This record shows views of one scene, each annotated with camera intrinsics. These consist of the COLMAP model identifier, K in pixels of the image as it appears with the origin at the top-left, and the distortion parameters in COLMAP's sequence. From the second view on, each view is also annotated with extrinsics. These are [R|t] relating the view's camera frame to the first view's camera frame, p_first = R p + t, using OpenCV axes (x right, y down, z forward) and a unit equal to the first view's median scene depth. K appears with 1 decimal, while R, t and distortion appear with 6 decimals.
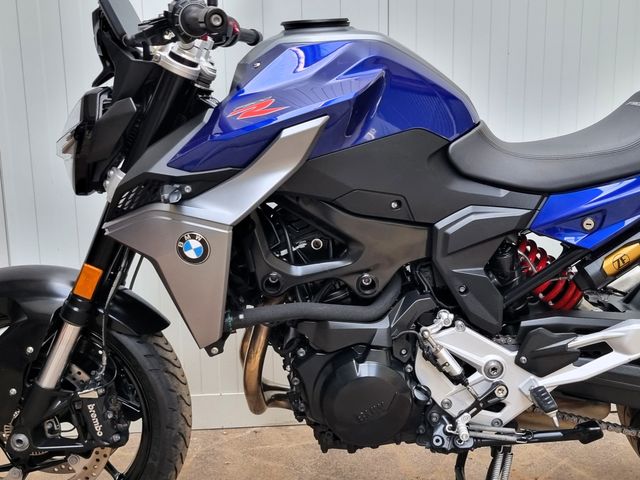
lens RADIAL K [[785.5, 0, 362.4], [0, 785.5, 232.0], [0, 0, 1]] dist [0.025486, 0.010005]
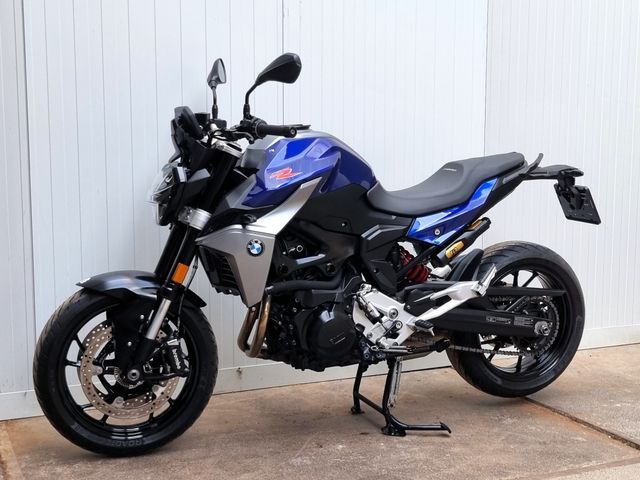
lens RADIAL K [[903.6, 0, 320.0], [0, 903.6, 240.0], [0, 0, 1]] dist [0.016386, 0.040185]
pose [[0.944222, -0.033748, 0.327576, -0.683050], [0.060810, 0.995497, -0.072721, 0.147331], [-0.323647, 0.088584, 0.942022, -0.948327]]
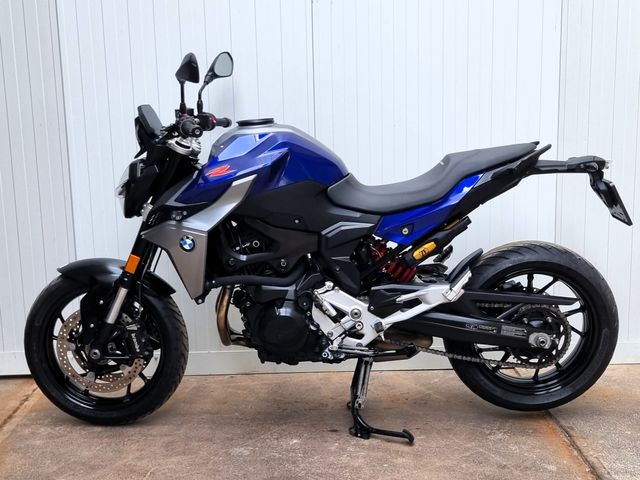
lens RADIAL K [[883.1, 0, 319.8], [0, 883.1, 262.6], [0, 0, 1]] dist [0.014056, 0.019441]
pose [[0.996999, -0.005037, -0.077253, 0.242273], [0.004069, 0.999911, -0.012692, 0.084290], [0.077310, 0.012340, 0.996931, -1.000481]]
